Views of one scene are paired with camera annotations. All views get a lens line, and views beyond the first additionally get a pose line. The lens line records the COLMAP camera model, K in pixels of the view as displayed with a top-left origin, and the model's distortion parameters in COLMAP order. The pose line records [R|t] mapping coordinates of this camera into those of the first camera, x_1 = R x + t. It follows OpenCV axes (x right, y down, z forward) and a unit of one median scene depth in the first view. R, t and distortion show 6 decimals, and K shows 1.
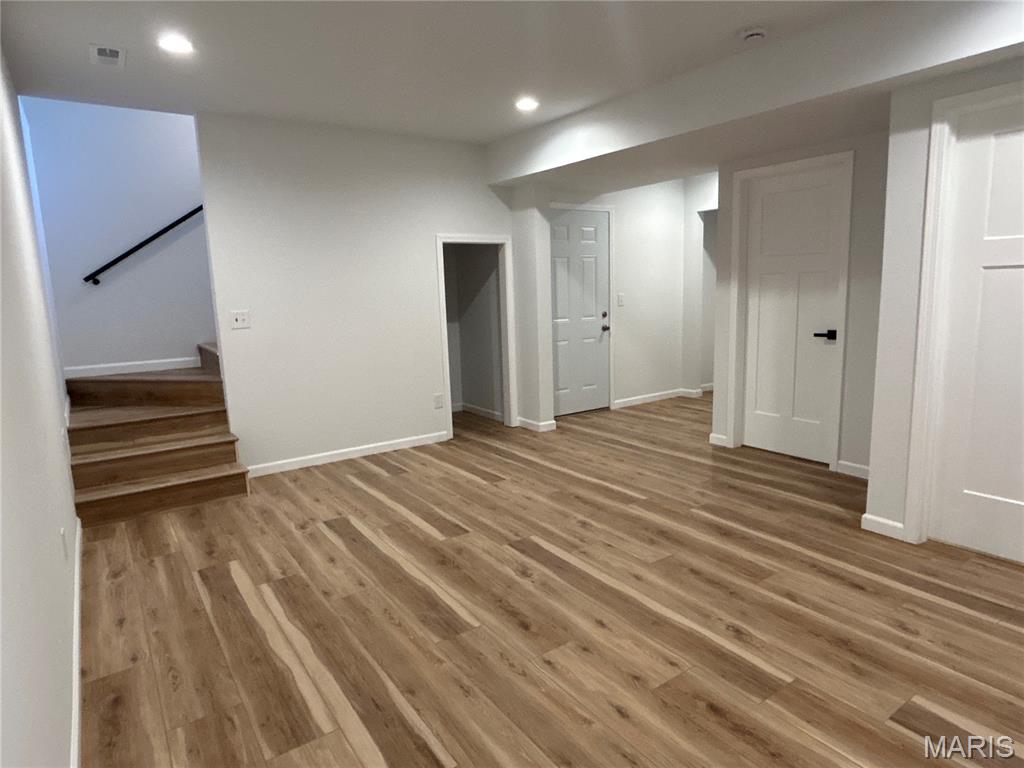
lens RADIAL K [[617.3, 0, 512.0], [0, 617.3, 384.0], [0, 0, 1]] dist [-0.003655, -0.002207]
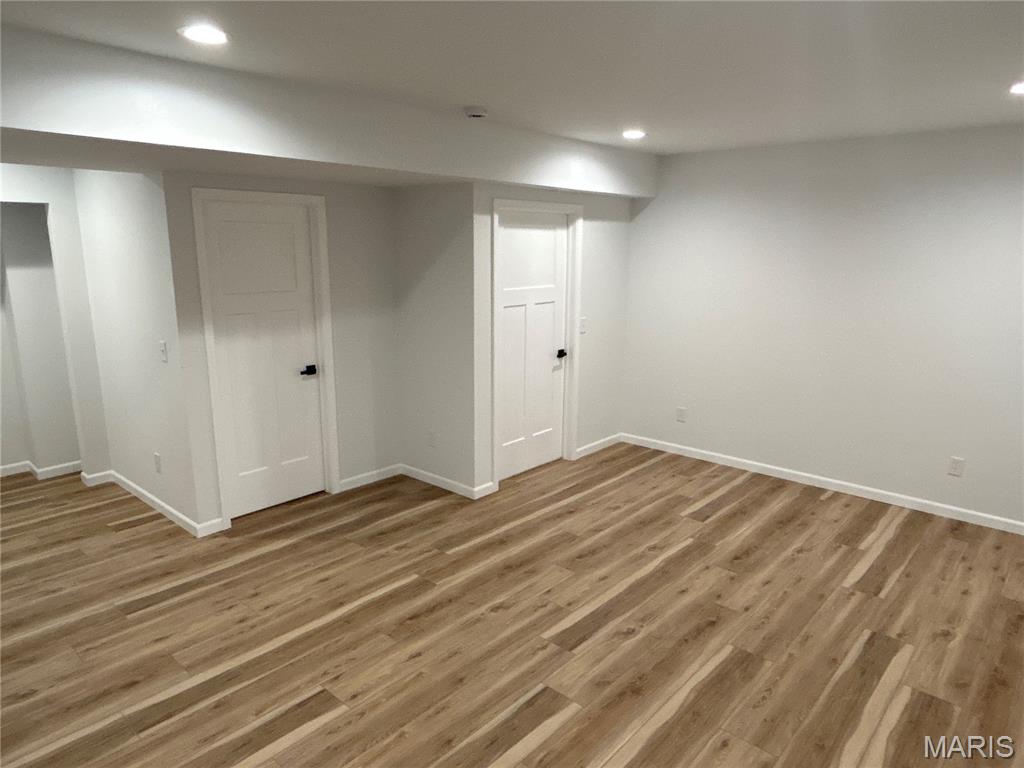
lens RADIAL K [[658.6, 0, 512.0], [0, 658.6, 384.0], [0, 0, 1]] dist [-0.004950, 0.001842]
pose [[-0.230932, -0.177641, 0.956616, -0.821377], [0.159869, 0.962901, 0.217401, -0.324298], [-0.959746, 0.203139, -0.193965, 1.193581]]
